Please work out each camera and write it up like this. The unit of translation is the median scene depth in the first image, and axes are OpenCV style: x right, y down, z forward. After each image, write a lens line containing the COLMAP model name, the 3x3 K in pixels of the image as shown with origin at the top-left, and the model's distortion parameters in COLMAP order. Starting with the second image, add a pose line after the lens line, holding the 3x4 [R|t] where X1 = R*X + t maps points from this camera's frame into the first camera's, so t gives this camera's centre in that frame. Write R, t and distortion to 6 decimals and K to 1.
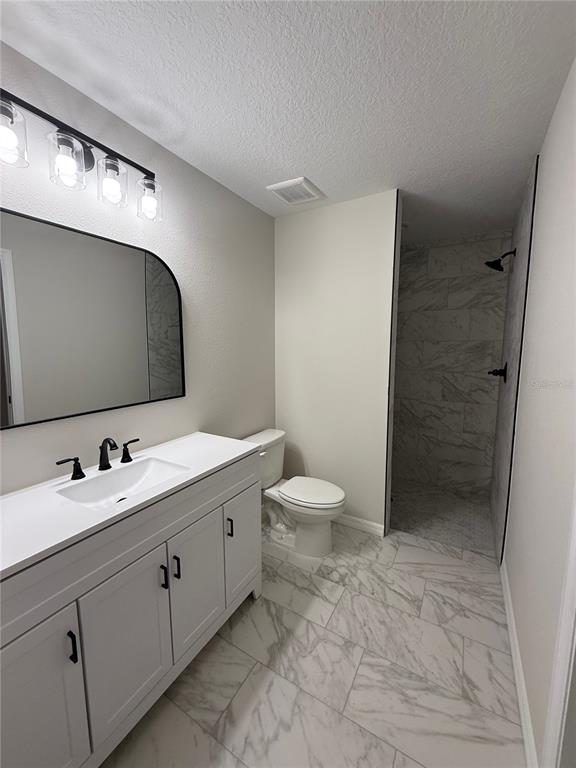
lens RADIAL K [[308.9, 0, 289.0], [0, 308.9, 383.5], [0, 0, 1]] dist [0.001334, 0.000009]
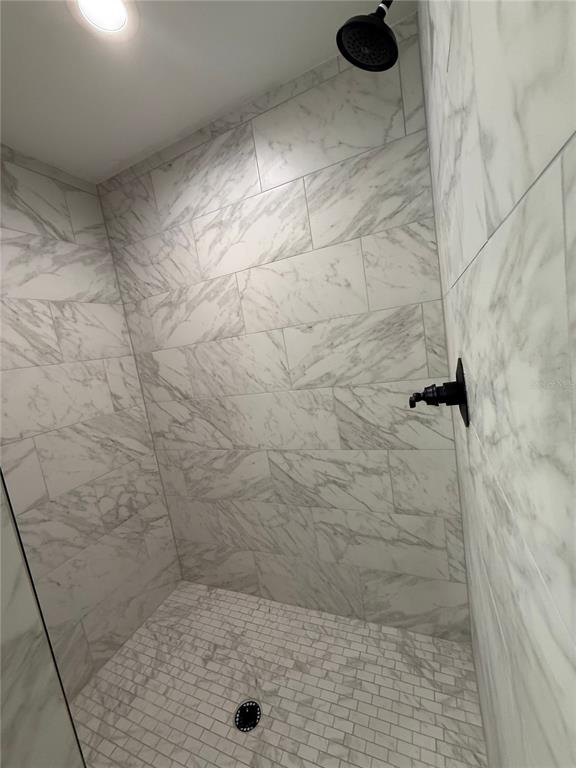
lens RADIAL K [[308.9, 0, 286.5], [0, 308.9, 385.7], [0, 0, 1]] dist [0.001334, 0.000009]
pose [[0.981014, -0.167541, 0.097685, 0.398029], [0.167977, 0.985784, 0.003803, -0.056573], [-0.096934, 0.012678, 0.995210, 0.565835]]
